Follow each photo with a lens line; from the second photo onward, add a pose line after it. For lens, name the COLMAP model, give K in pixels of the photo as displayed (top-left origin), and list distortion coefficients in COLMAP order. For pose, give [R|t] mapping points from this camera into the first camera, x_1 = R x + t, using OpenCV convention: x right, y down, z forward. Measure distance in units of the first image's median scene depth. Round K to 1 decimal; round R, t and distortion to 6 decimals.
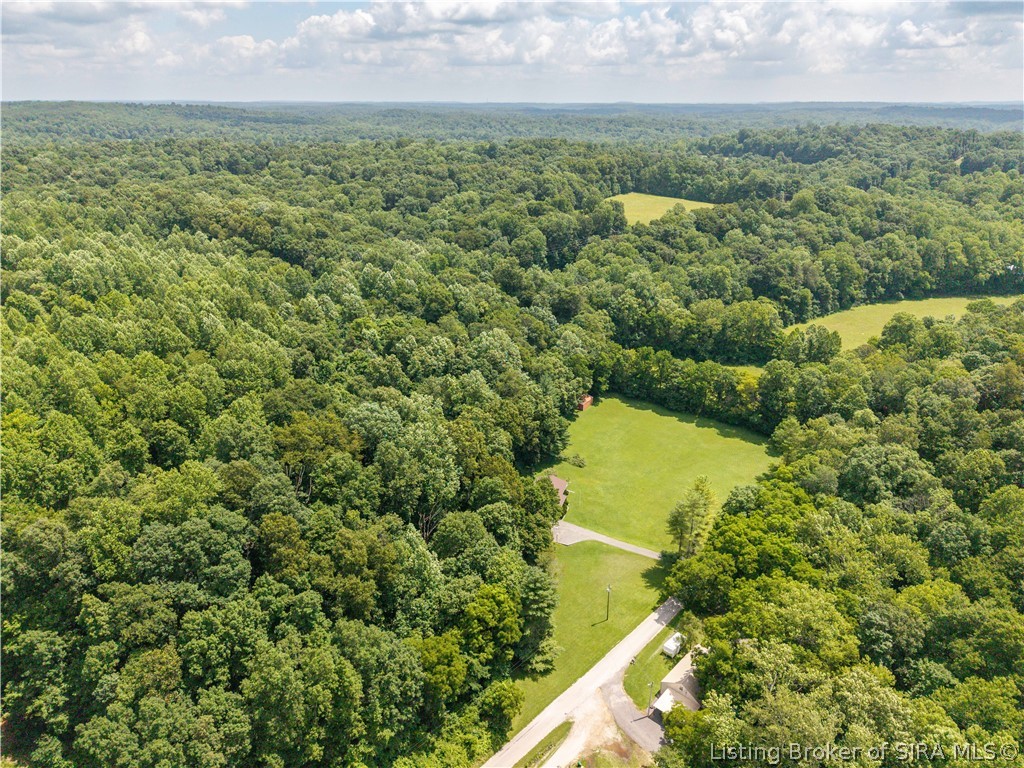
lens RADIAL K [[676.5, 0, 512.0], [0, 676.5, 384.0], [0, 0, 1]] dist [0.037761, -0.044685]
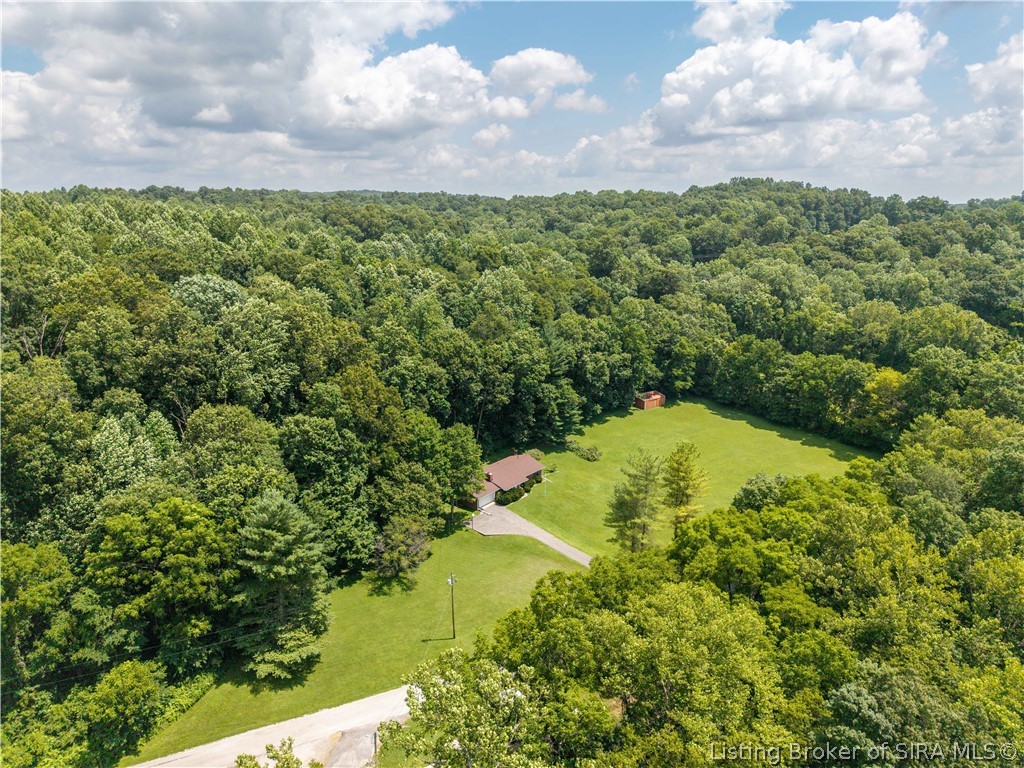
lens RADIAL K [[676.5, 0, 512.0], [0, 676.5, 384.0], [0, 0, 1]] dist [0.037761, -0.044685]
pose [[0.937583, 0.093572, -0.334936, 0.177361], [-0.136496, 0.984850, -0.106952, 0.091595], [0.319854, 0.145994, 0.936151, 0.213685]]
